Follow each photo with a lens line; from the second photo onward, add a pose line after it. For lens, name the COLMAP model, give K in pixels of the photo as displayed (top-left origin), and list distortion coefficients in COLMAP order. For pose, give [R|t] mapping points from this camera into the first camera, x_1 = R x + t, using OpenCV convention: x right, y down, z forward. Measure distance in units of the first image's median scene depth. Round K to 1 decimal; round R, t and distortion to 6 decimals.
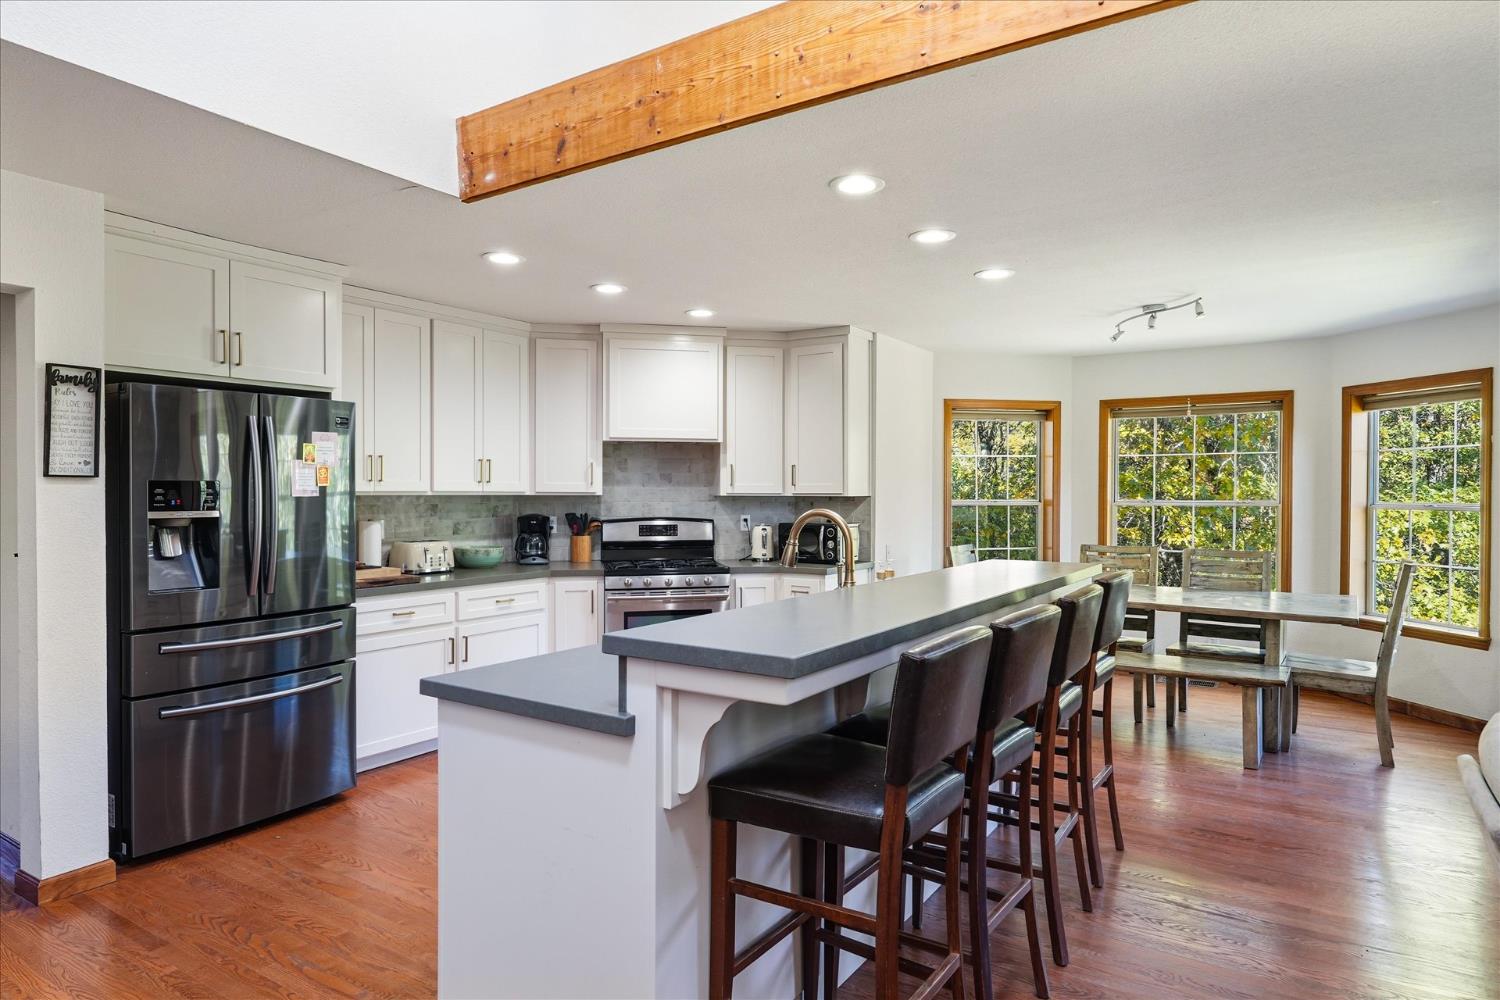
lens RADIAL K [[877.7, 0, 751.0], [0, 877.7, 499.1], [0, 0, 1]] dist [0.004343, -0.001351]
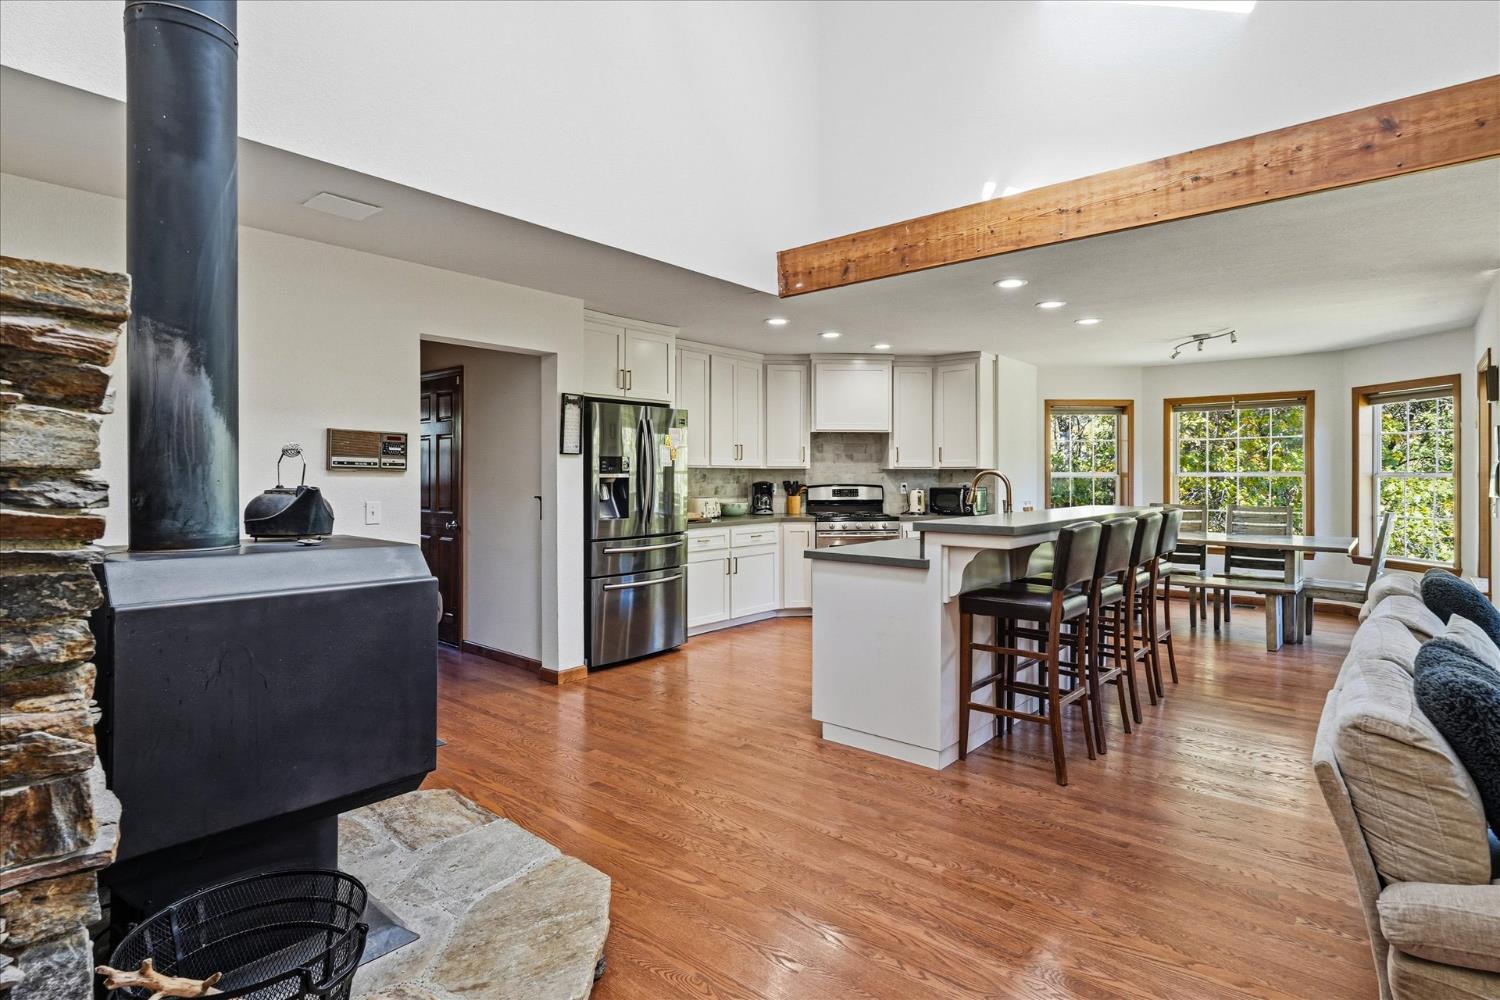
lens RADIAL K [[753.8, 0, 757.8], [0, 753.8, 471.1], [0, 0, 1]] dist [-0.002601, 0.001410]
pose [[0.992549, -0.002690, -0.121818, -0.108828], [0.000989, 0.999901, -0.014026, 0.018927], [0.121844, 0.013801, 0.992453, -0.297474]]
